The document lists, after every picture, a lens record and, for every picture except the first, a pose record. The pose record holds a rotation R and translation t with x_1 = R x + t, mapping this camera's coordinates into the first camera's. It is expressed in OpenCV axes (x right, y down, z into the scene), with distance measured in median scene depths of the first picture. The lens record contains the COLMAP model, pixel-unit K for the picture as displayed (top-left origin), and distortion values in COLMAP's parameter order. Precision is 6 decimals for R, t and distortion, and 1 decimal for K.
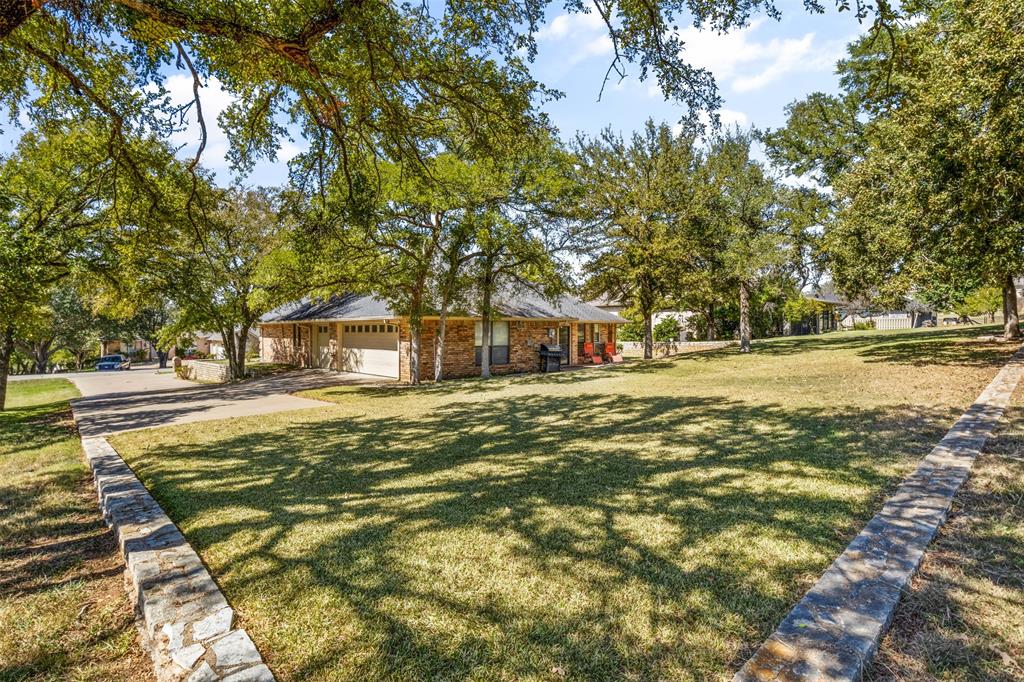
lens RADIAL K [[510.7, 0, 511.5], [0, 510.7, 341.0], [0, 0, 1]] dist [-0.007677, -0.001642]
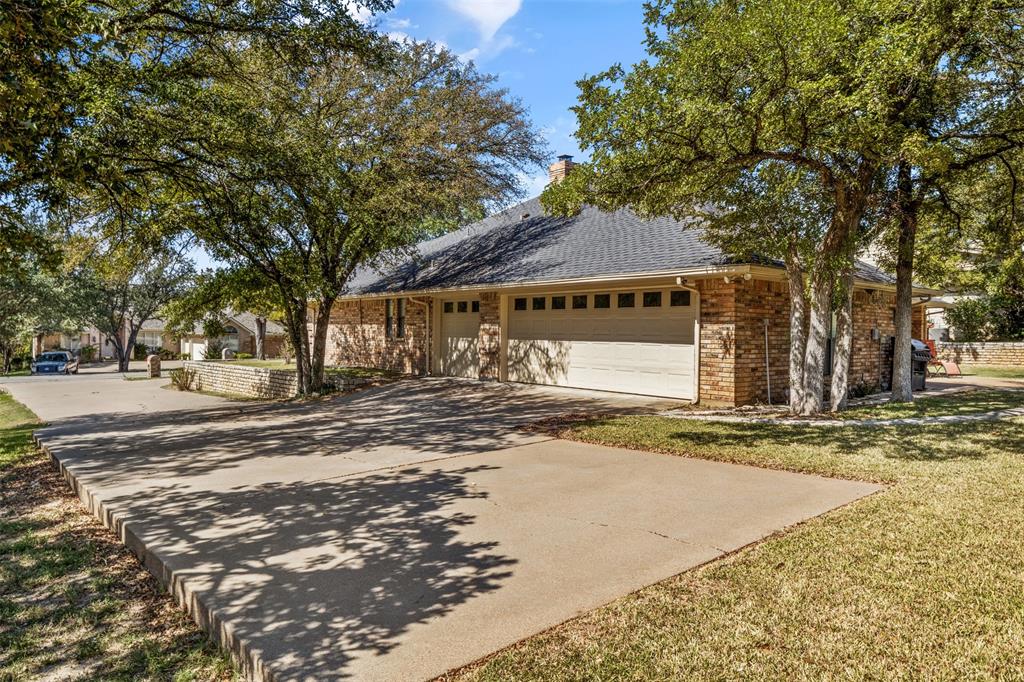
lens RADIAL K [[657.1, 0, 512.4], [0, 657.1, 342.4], [0, 0, 1]] dist [-0.002837, -0.000786]
pose [[0.999154, 0.014839, -0.038360, -0.253719], [-0.014948, 0.999885, -0.002553, 0.015558], [0.038318, 0.003124, 0.999261, 0.258135]]
